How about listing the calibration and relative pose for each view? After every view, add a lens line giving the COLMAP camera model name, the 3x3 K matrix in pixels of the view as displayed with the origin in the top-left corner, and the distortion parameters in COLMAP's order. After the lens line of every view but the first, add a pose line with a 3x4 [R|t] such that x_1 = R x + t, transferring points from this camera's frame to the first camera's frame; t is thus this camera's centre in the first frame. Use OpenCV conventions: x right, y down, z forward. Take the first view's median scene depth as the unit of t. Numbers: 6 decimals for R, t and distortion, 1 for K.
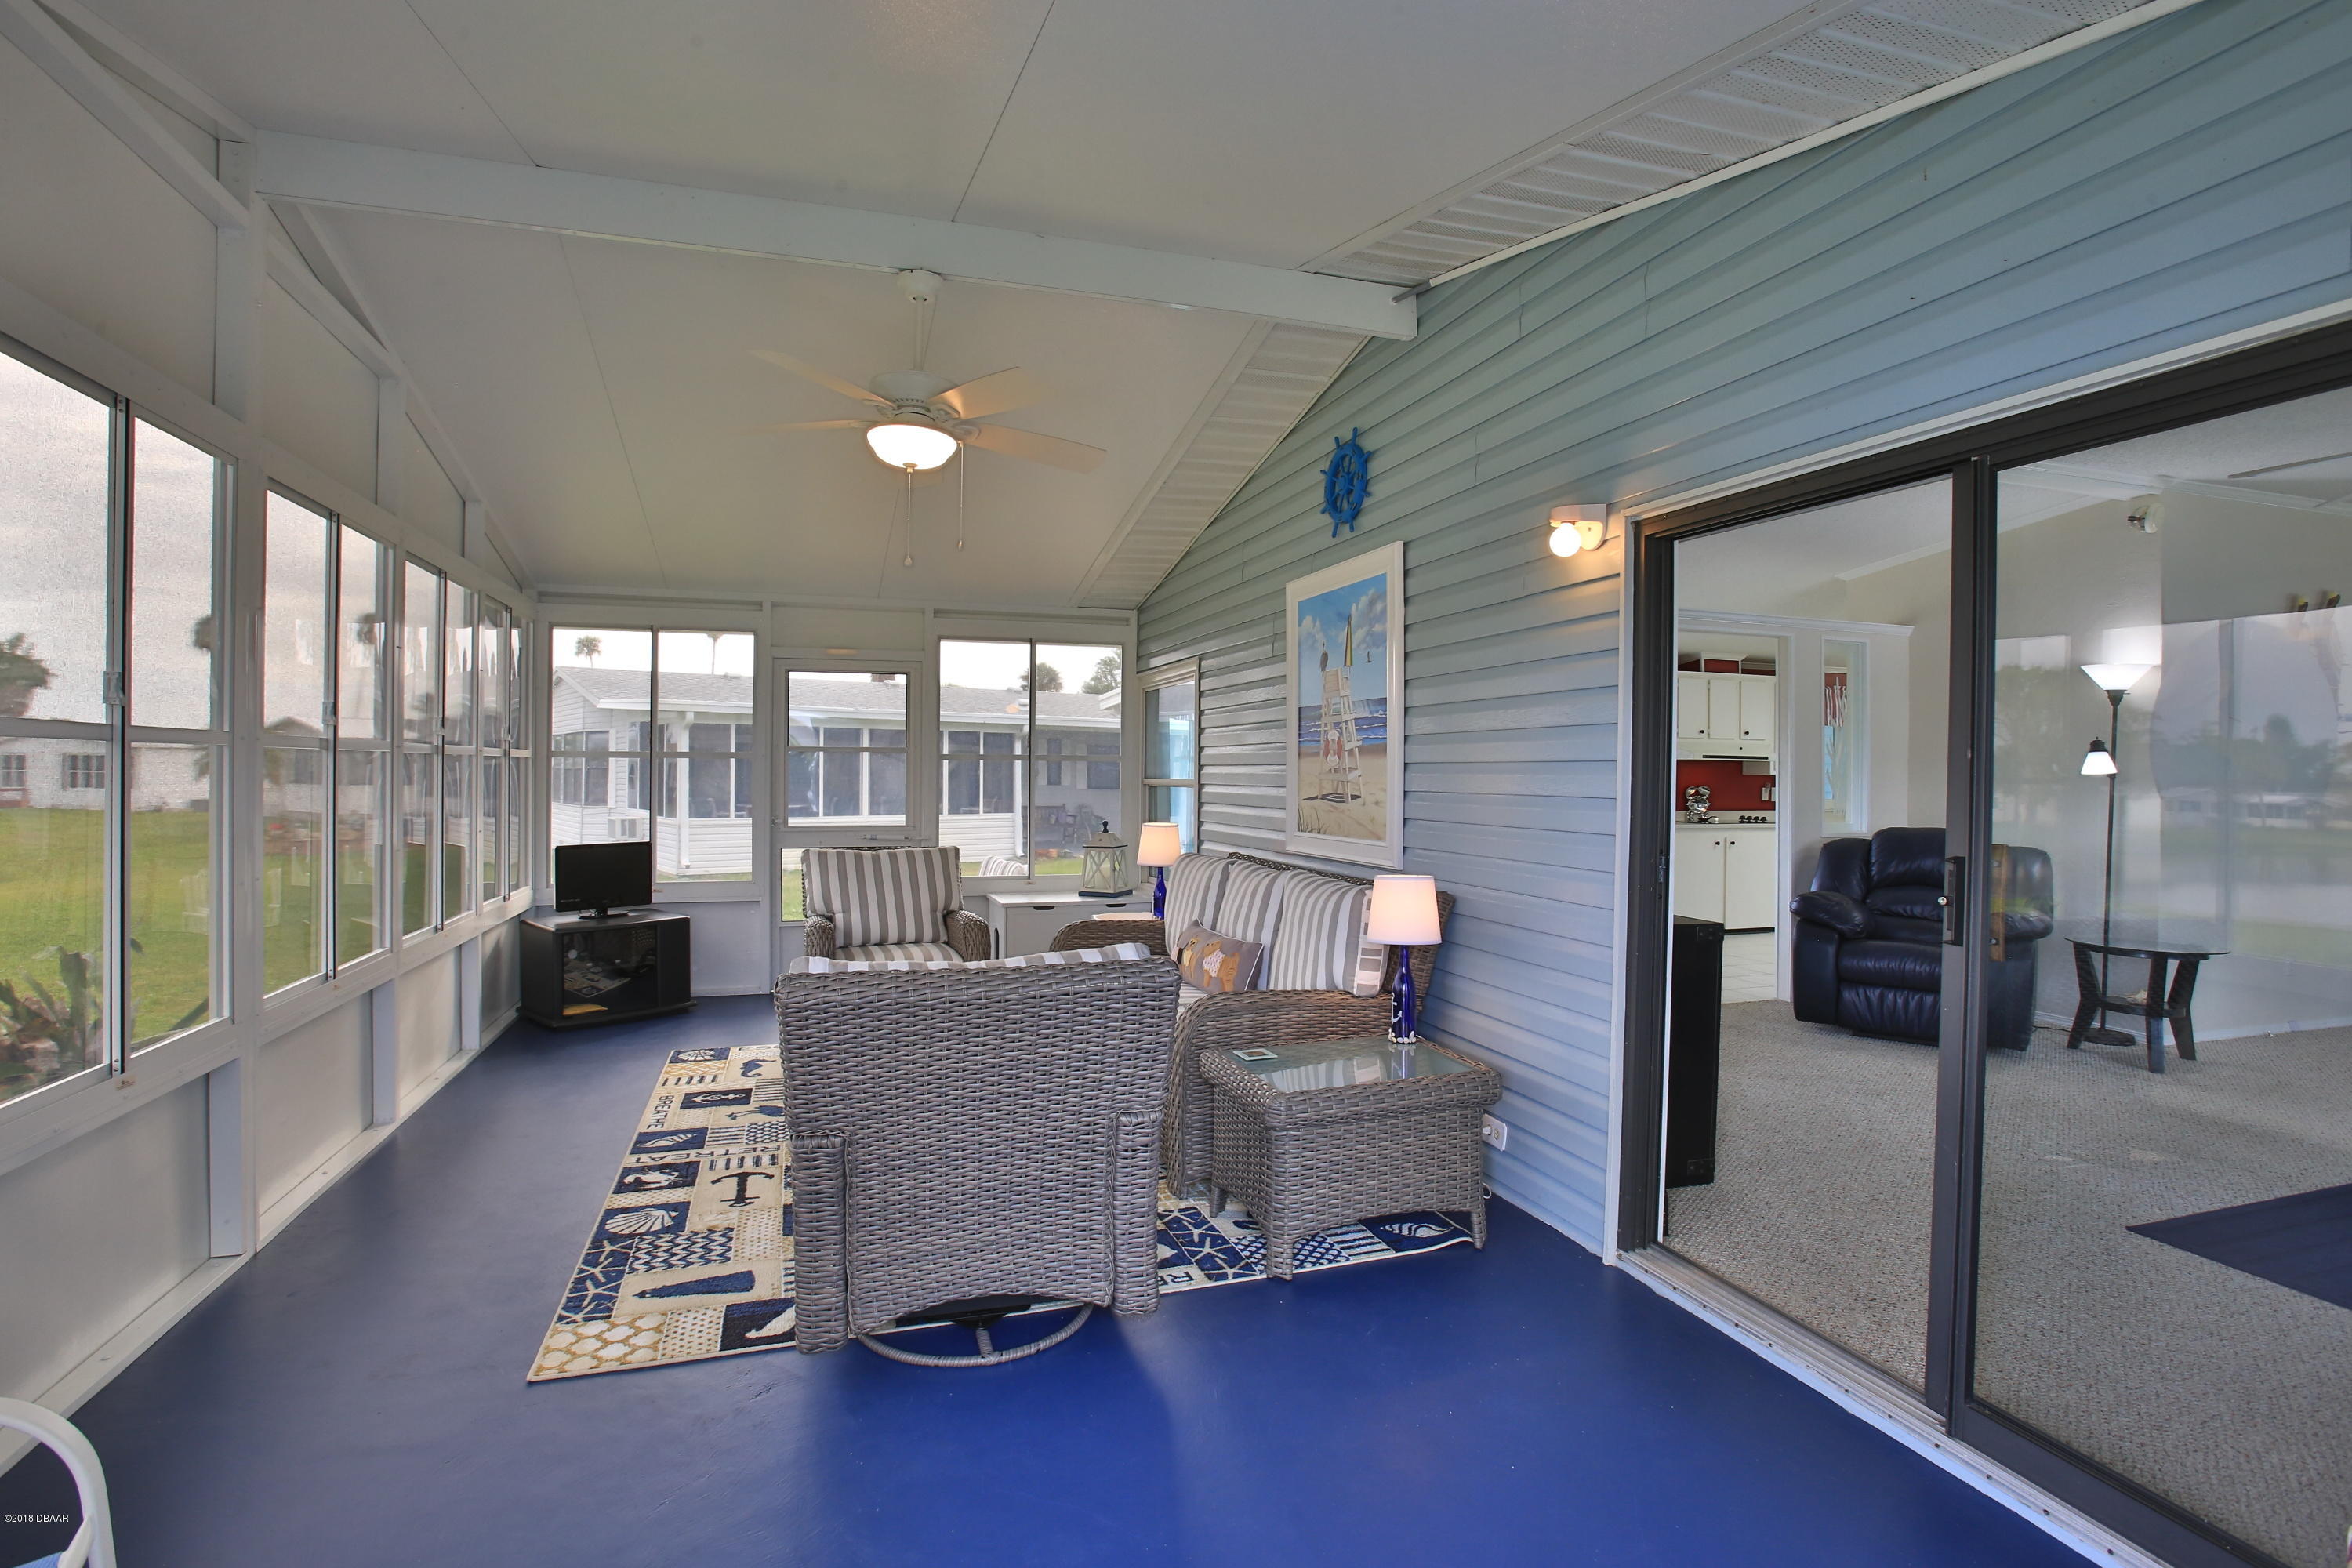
lens RADIAL K [[1171.1, 0, 1176.0], [0, 1171.1, 784.0], [0, 0, 1]] dist [-0.001749, -0.000027]
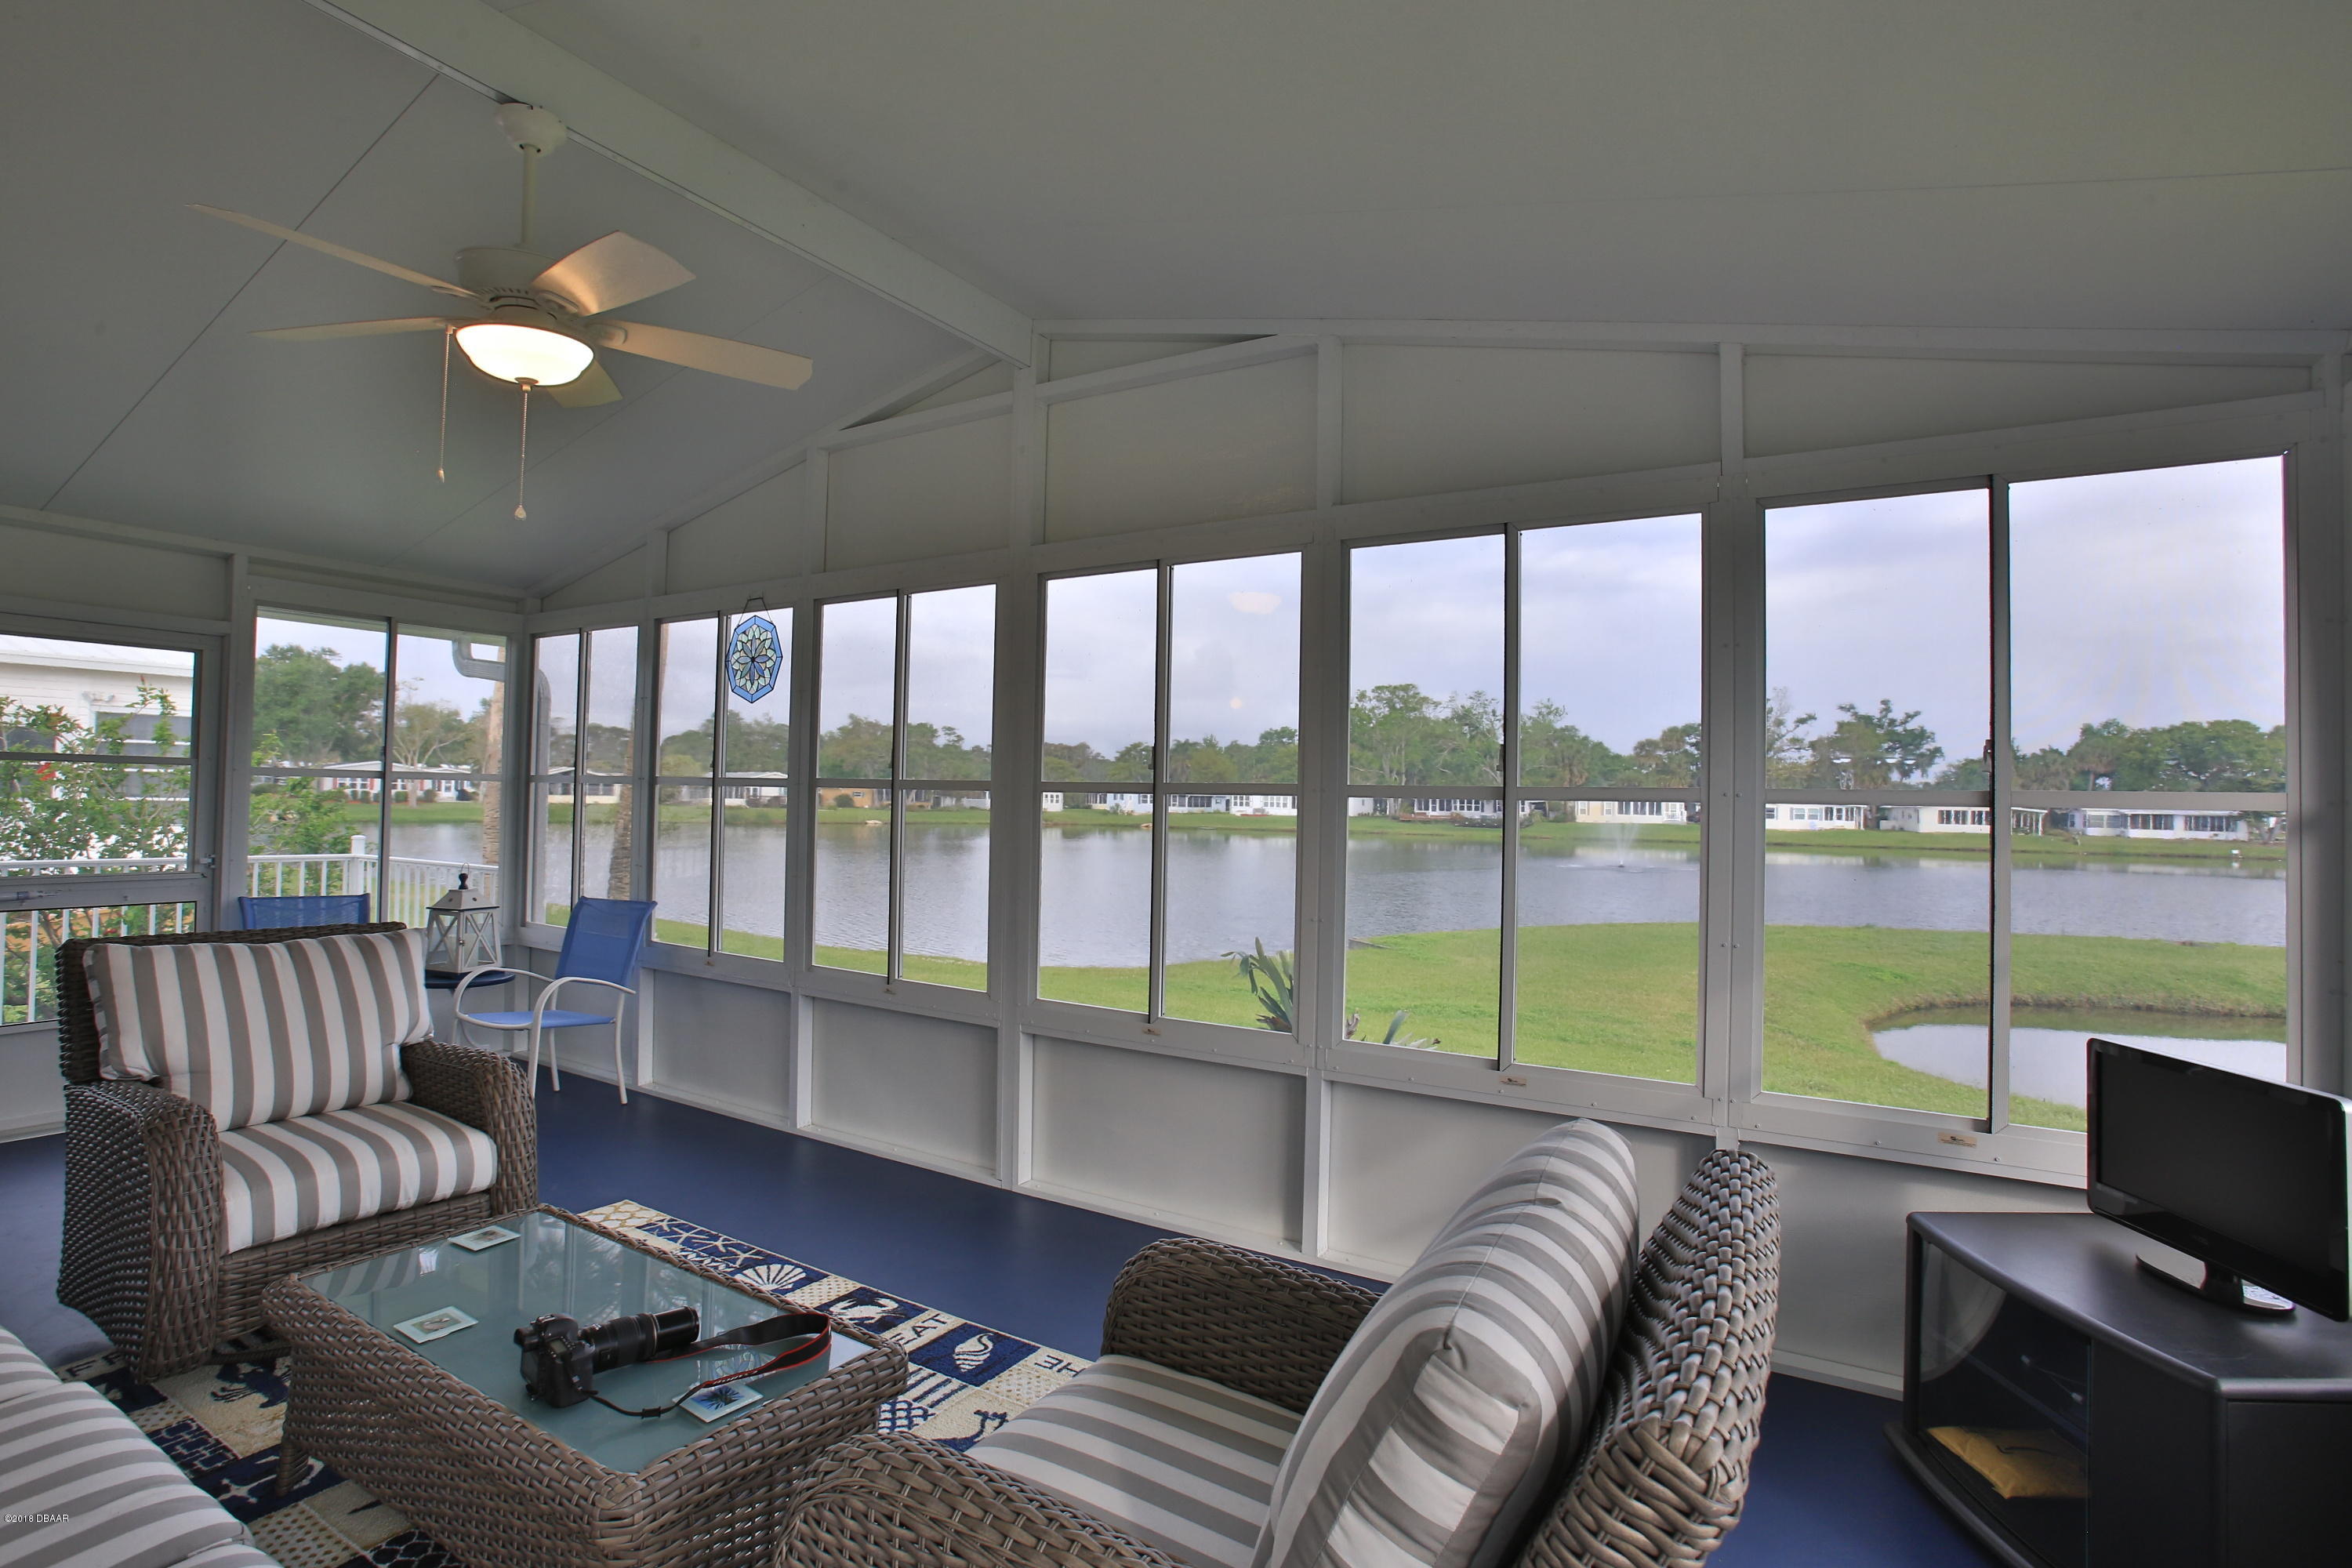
lens RADIAL K [[1171.1, 0, 1176.0], [0, 1171.1, 784.0], [0, 0, 1]] dist [-0.001749, -0.000027]
pose [[-0.776749, -0.033761, -0.628905, -0.087756], [-0.034848, 0.999336, -0.010606, -0.031615], [0.628846, 0.013678, -0.777410, 1.780663]]
